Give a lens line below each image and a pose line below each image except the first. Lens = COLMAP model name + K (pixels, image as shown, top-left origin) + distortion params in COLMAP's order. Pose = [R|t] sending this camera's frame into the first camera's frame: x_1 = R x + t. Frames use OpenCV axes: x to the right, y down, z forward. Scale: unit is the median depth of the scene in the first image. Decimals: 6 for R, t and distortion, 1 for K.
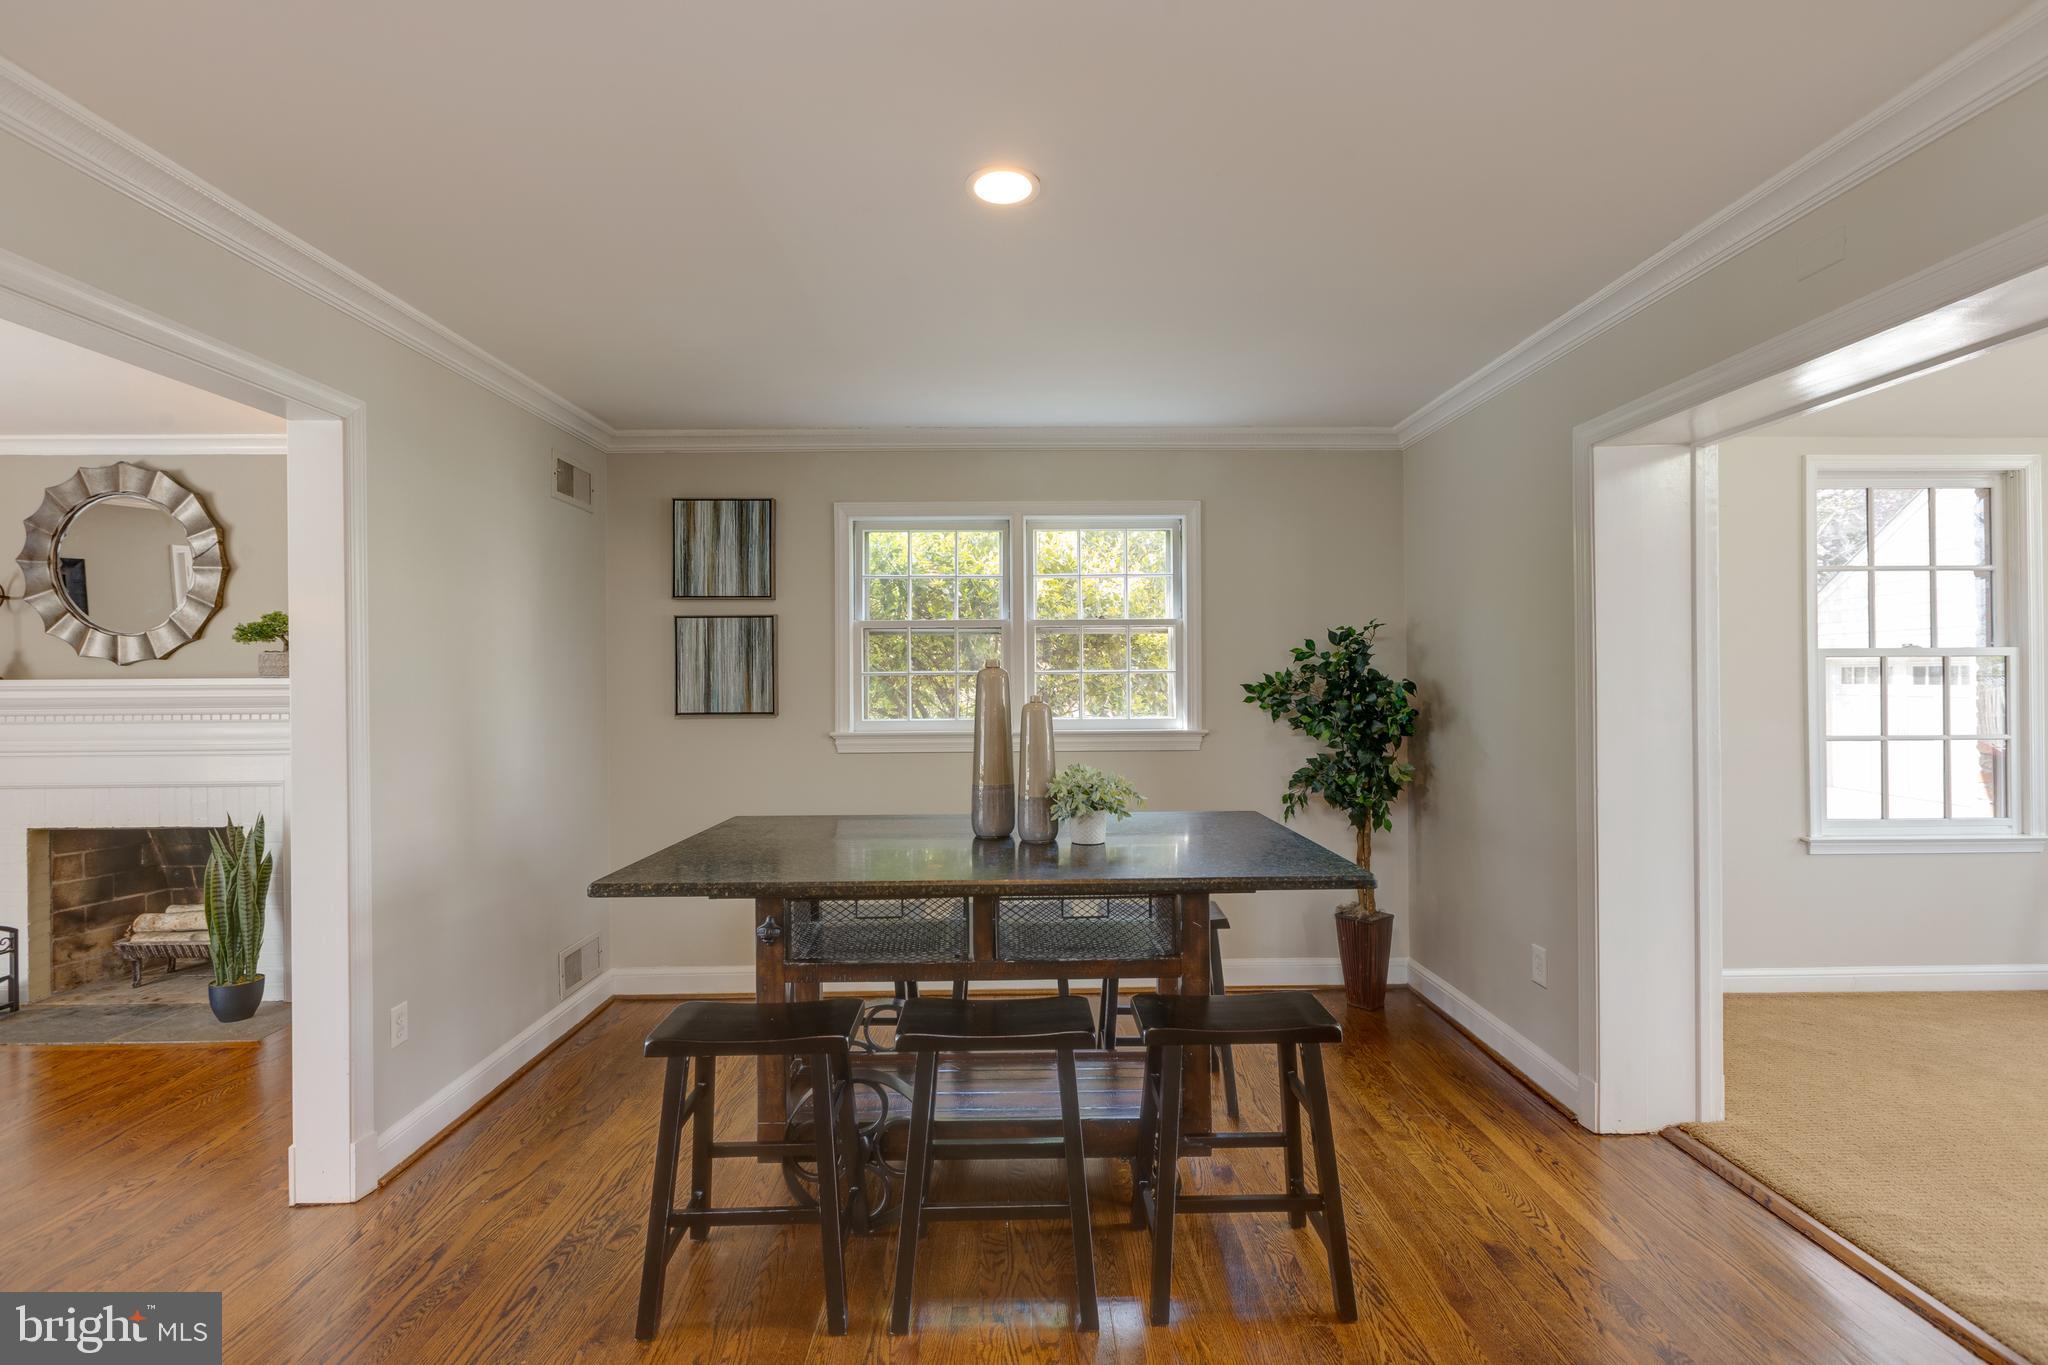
lens RADIAL K [[909.0, 0, 1027.4], [0, 909.0, 677.9], [0, 0, 1]] dist [-0.002024, -0.000123]
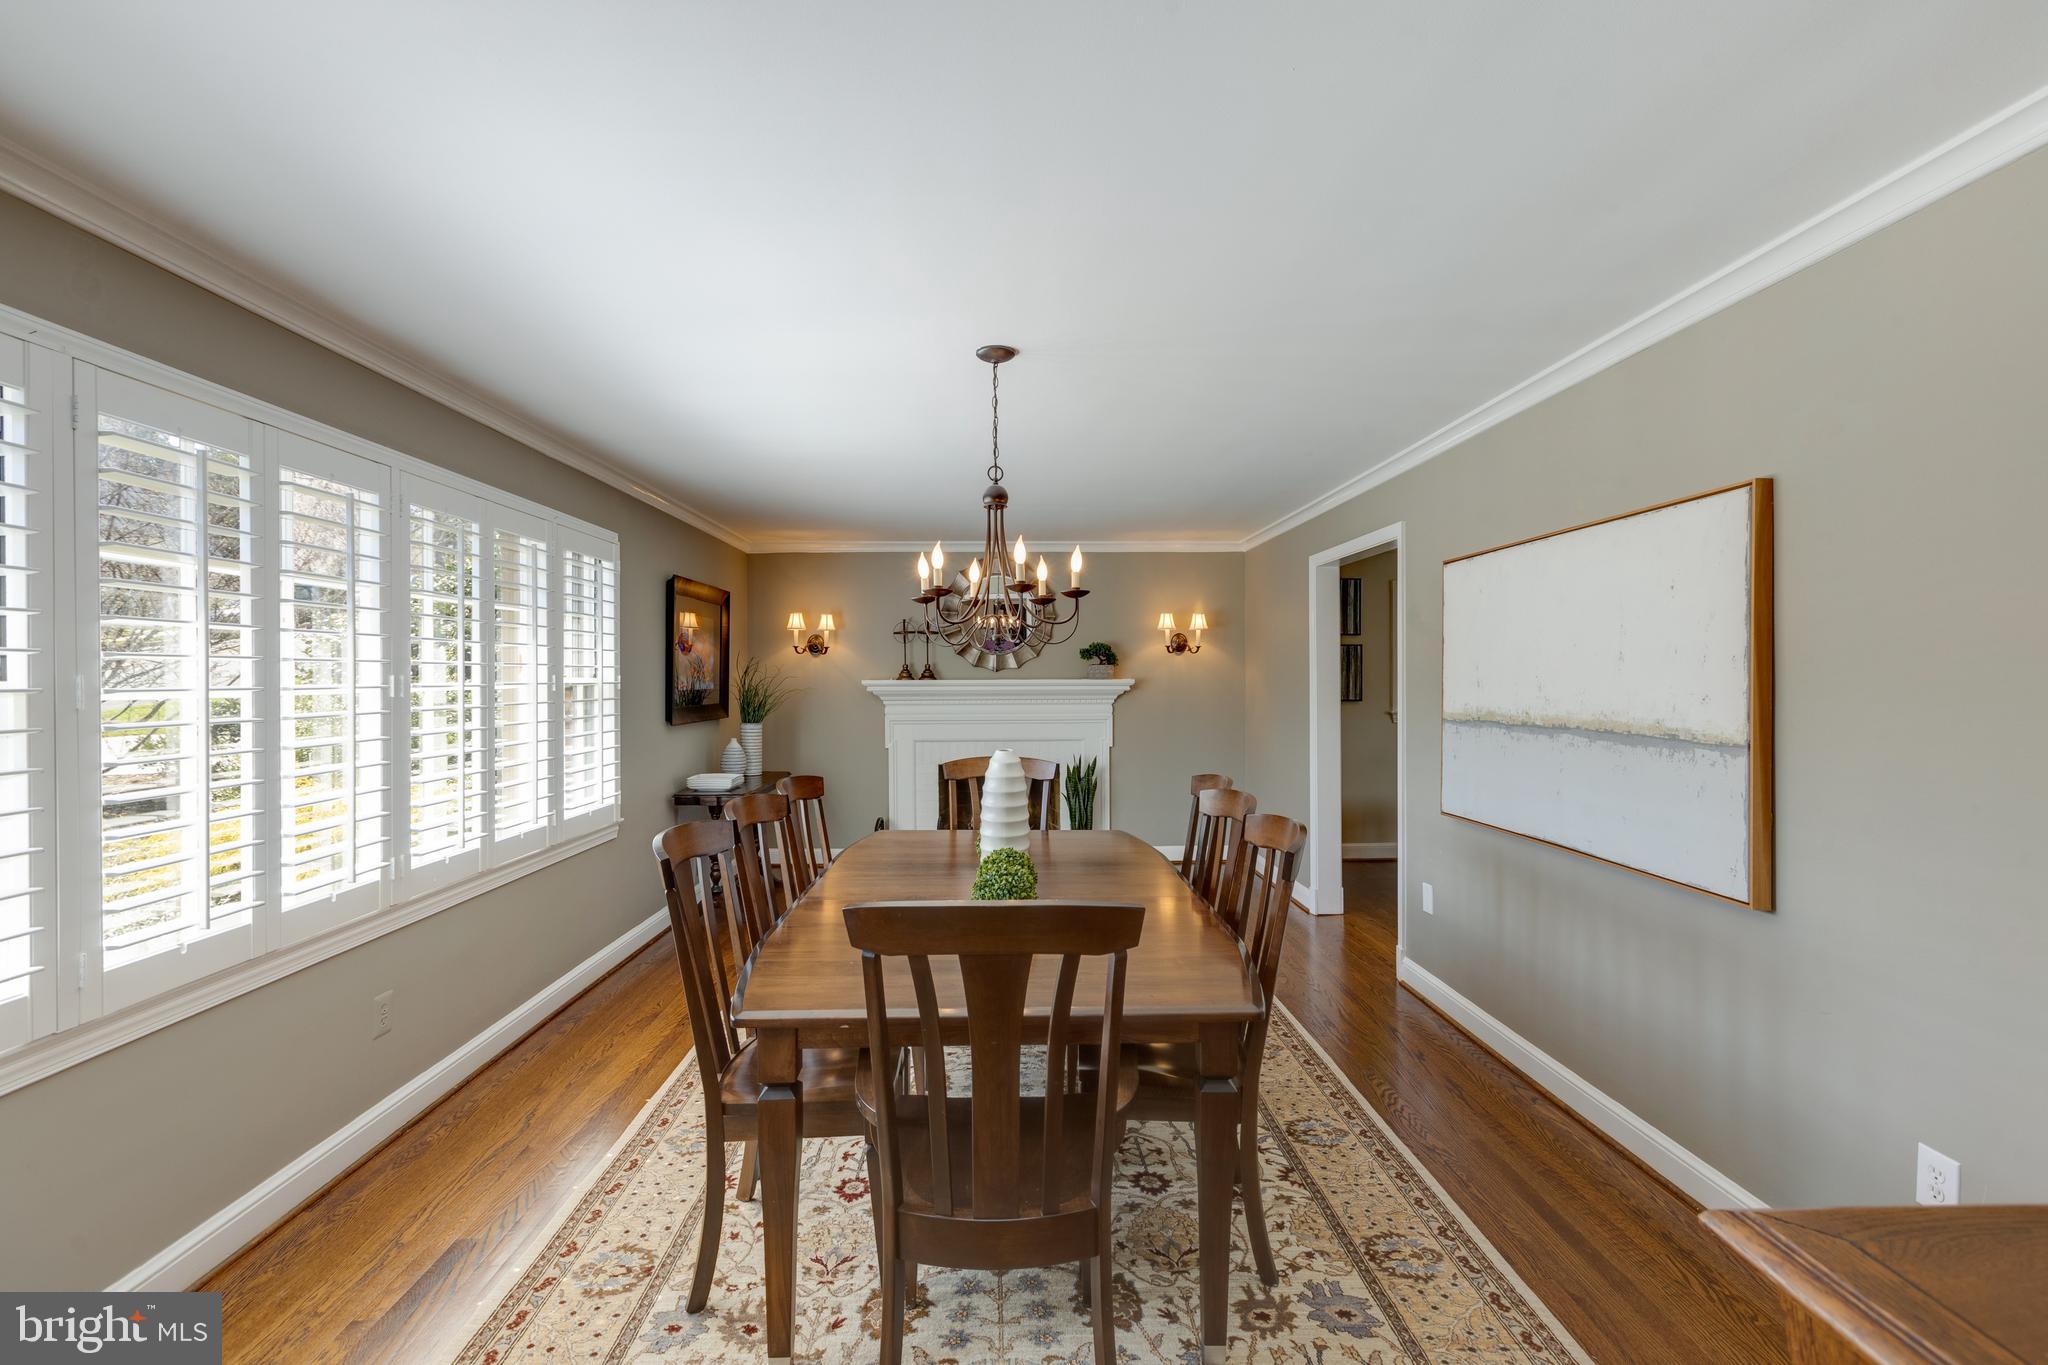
lens RADIAL K [[909.0, 0, 1027.4], [0, 909.0, 677.9], [0, 0, 1]] dist [-0.002024, -0.000123]
pose [[0.999927, 0.001532, 0.011953, -0.961392], [-0.001514, 0.999998, -0.001480, 0.000408], [-0.011956, 0.001462, 0.999927, -0.783037]]
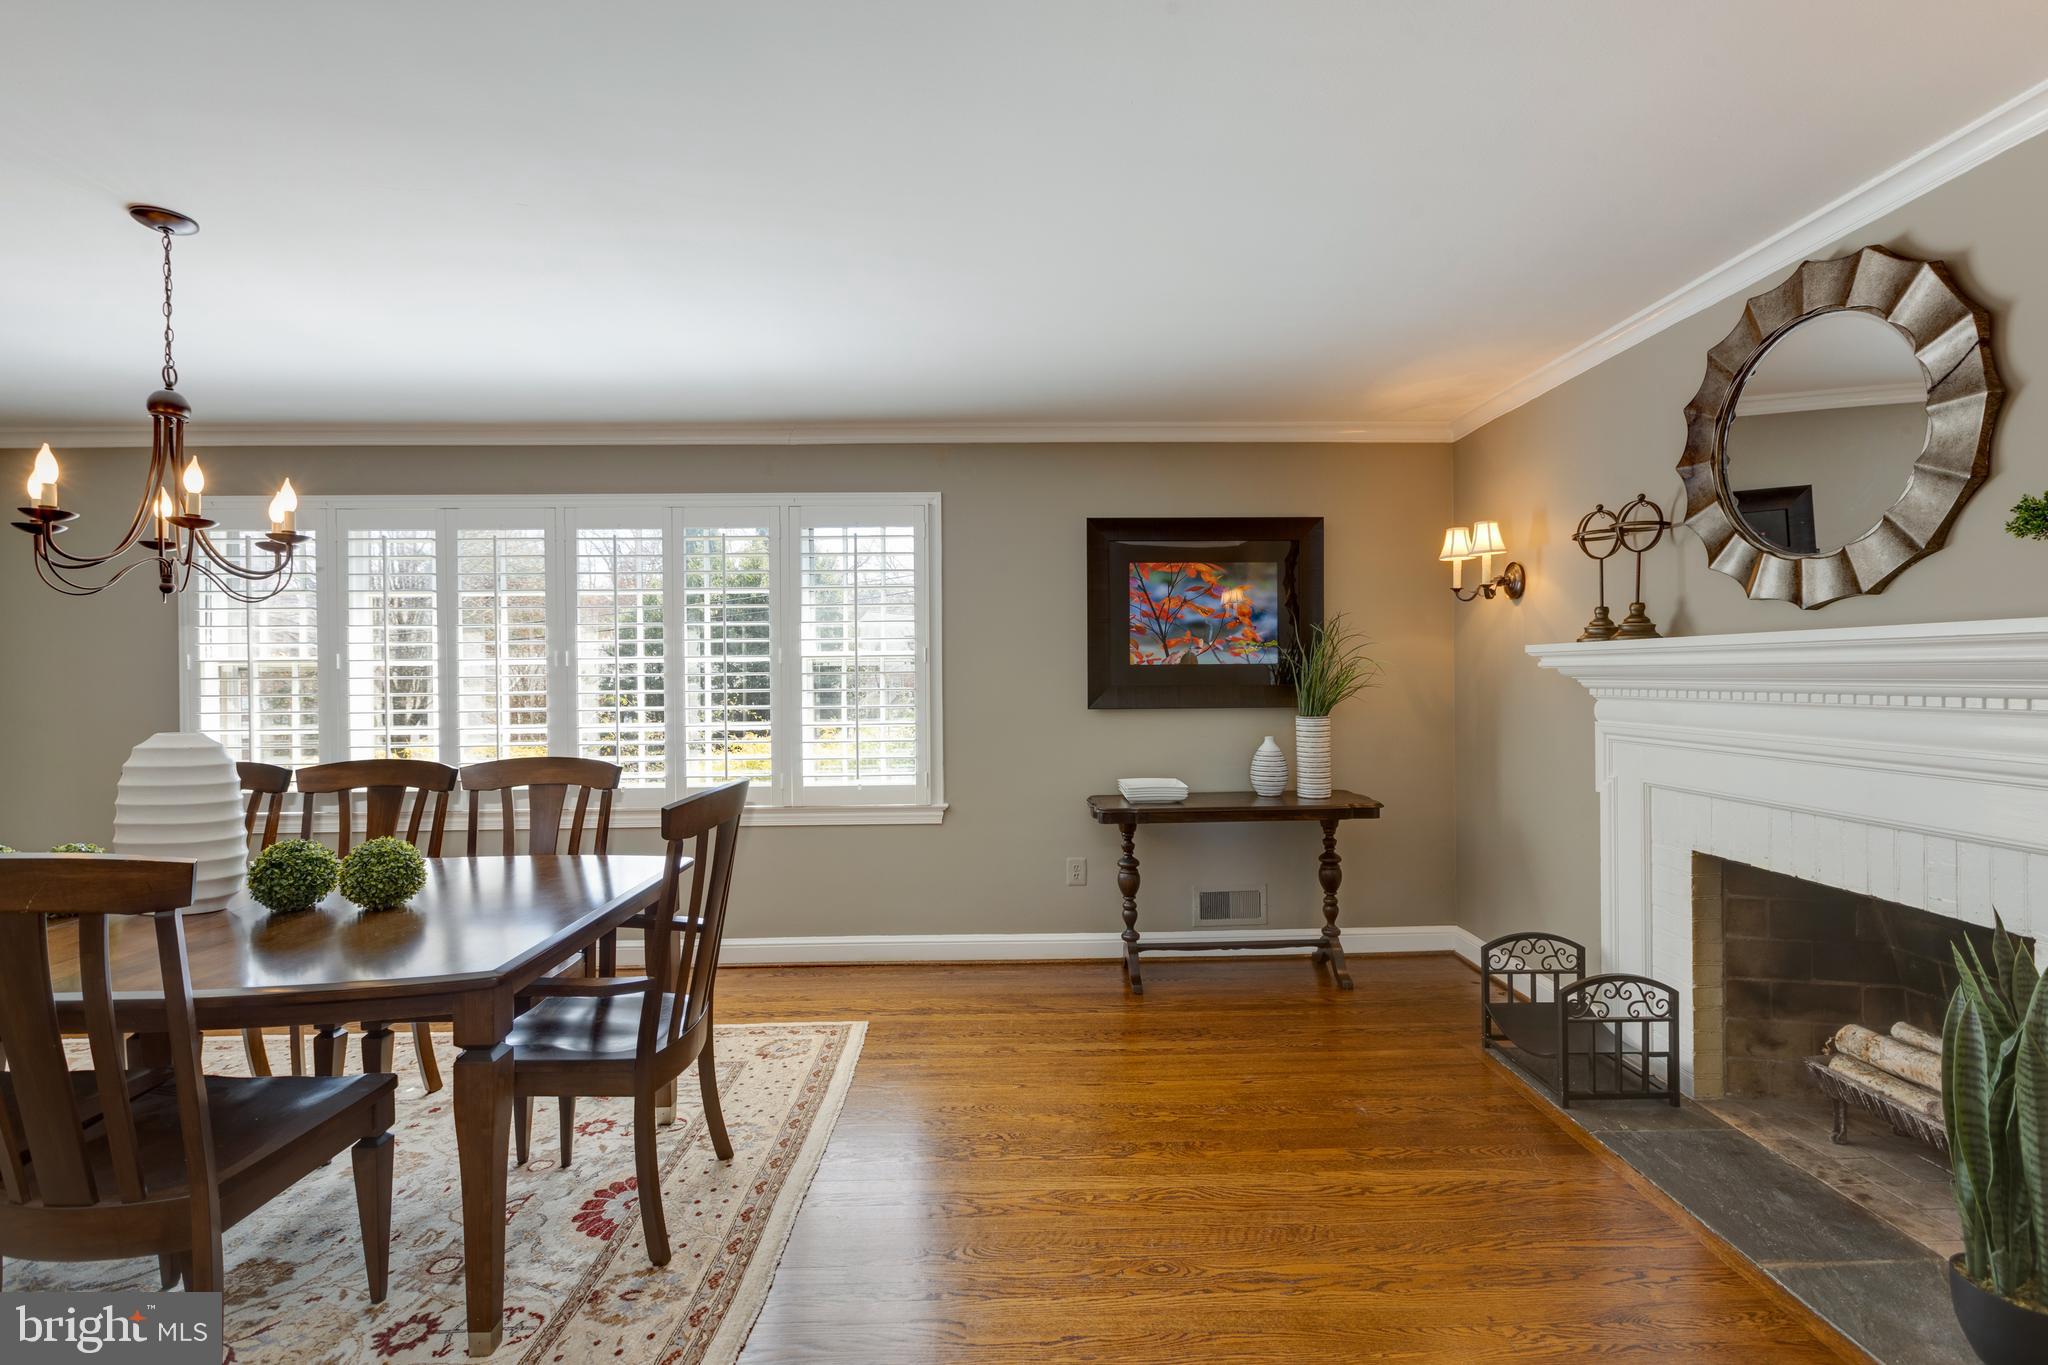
lens RADIAL K [[909.0, 0, 1027.4], [0, 909.0, 677.9], [0, 0, 1]] dist [-0.002024, -0.000123]
pose [[0.004749, 0.010153, -0.999937, -0.406161], [0.008140, 0.999915, 0.010191, 0.021038], [0.999956, -0.008188, 0.004666, 0.485677]]
